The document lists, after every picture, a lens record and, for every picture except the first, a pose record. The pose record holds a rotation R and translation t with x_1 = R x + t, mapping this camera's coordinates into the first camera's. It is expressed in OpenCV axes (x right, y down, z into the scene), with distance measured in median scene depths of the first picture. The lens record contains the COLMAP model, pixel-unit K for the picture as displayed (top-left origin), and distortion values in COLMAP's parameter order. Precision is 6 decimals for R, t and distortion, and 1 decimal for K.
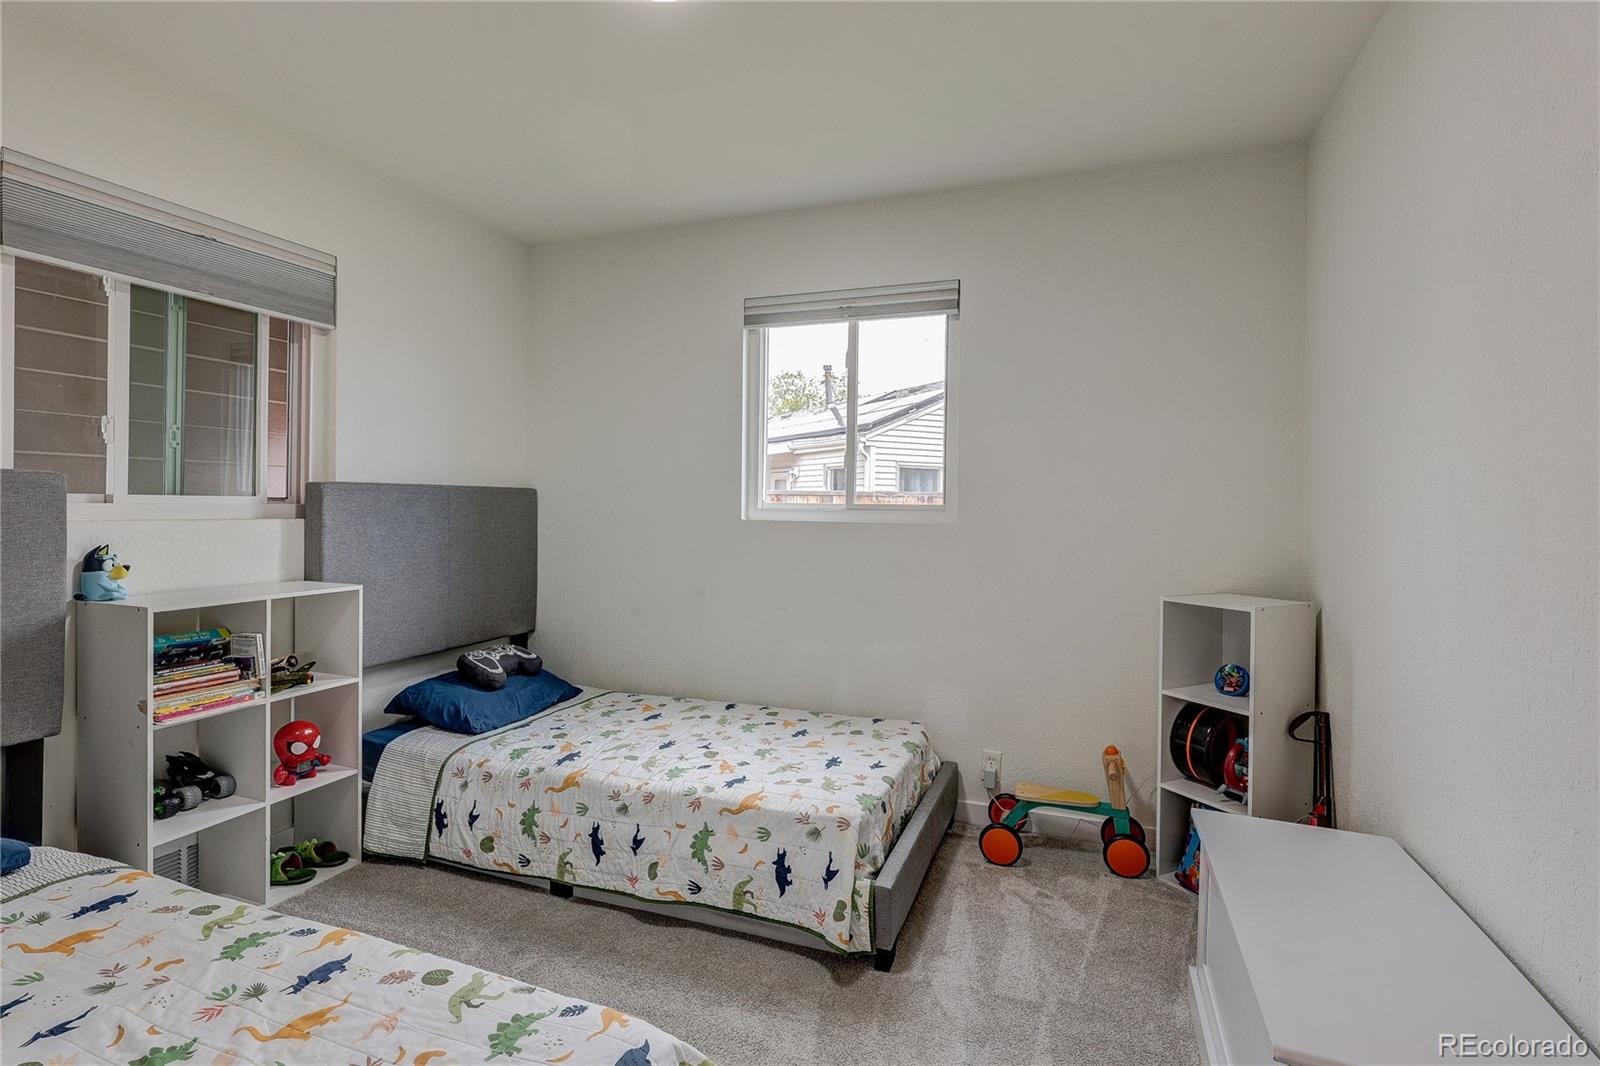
lens RADIAL K [[768.6, 0, 800.8], [0, 768.6, 522.4], [0, 0, 1]] dist [-0.003510, -0.000471]
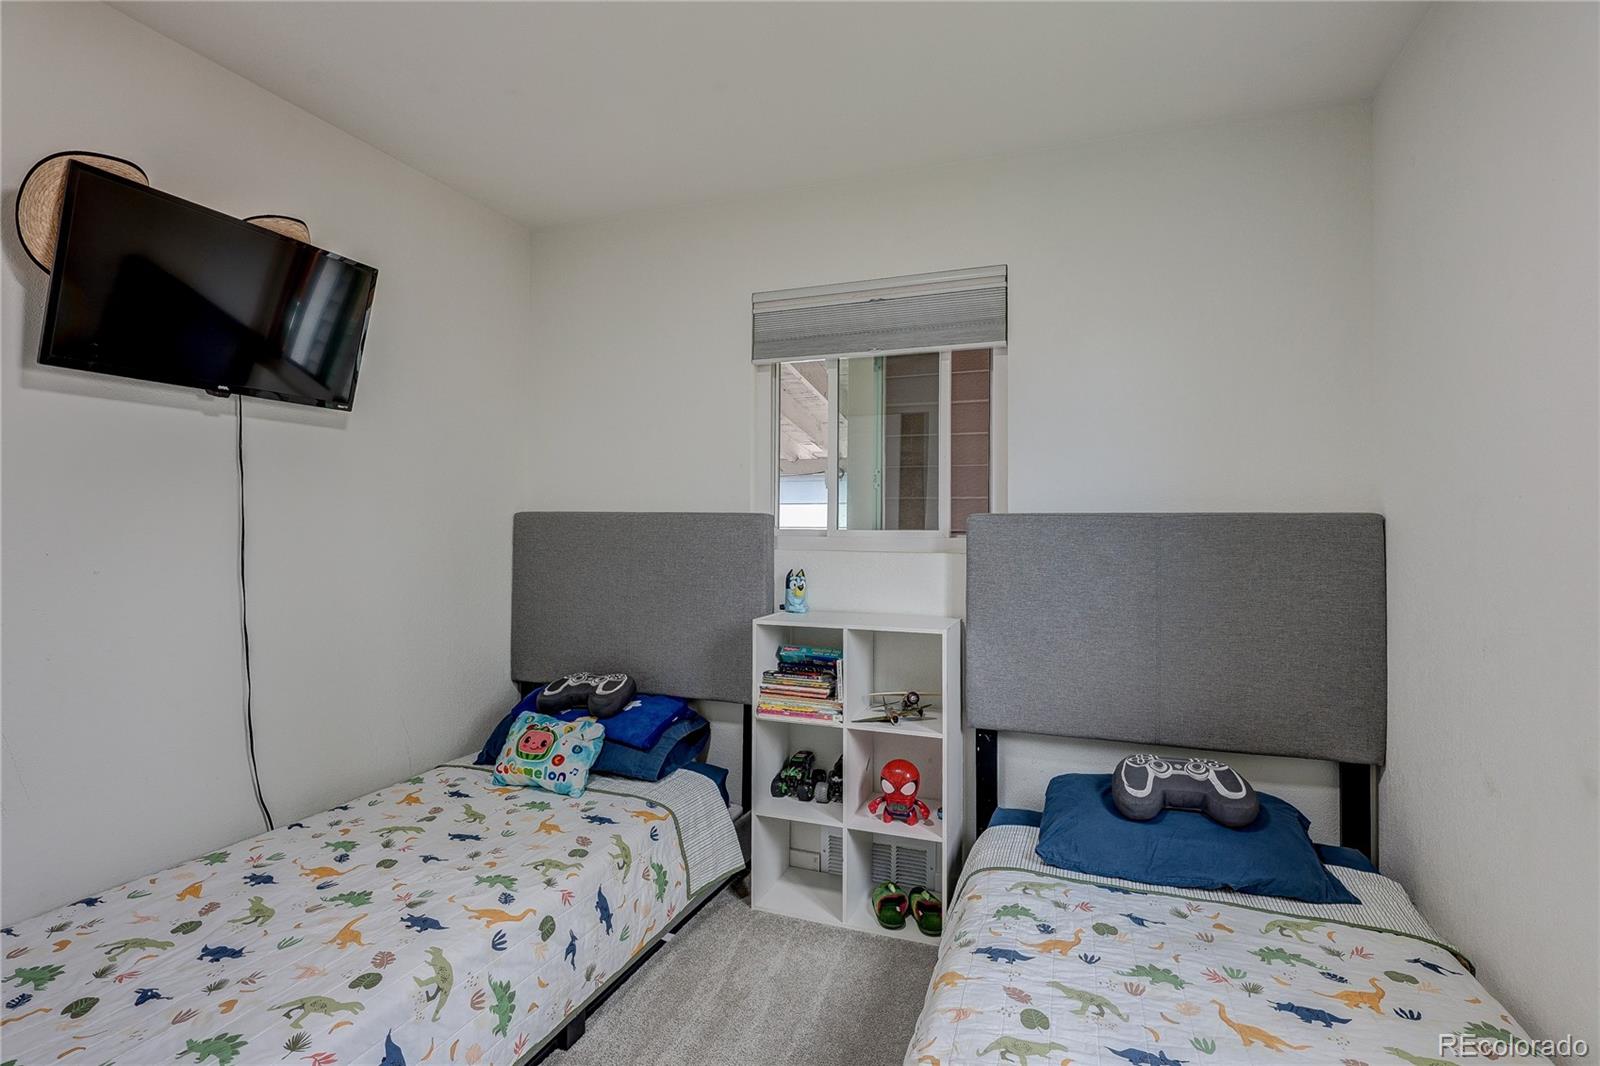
lens RADIAL K [[768.6, 0, 799.5], [0, 768.6, 519.1], [0, 0, 1]] dist [-0.003510, -0.000471]
pose [[-0.000218, -0.022743, -0.999741, 0.313351], [-0.031248, 0.999253, -0.022725, -0.019871], [0.999512, 0.031235, -0.000928, 0.822304]]
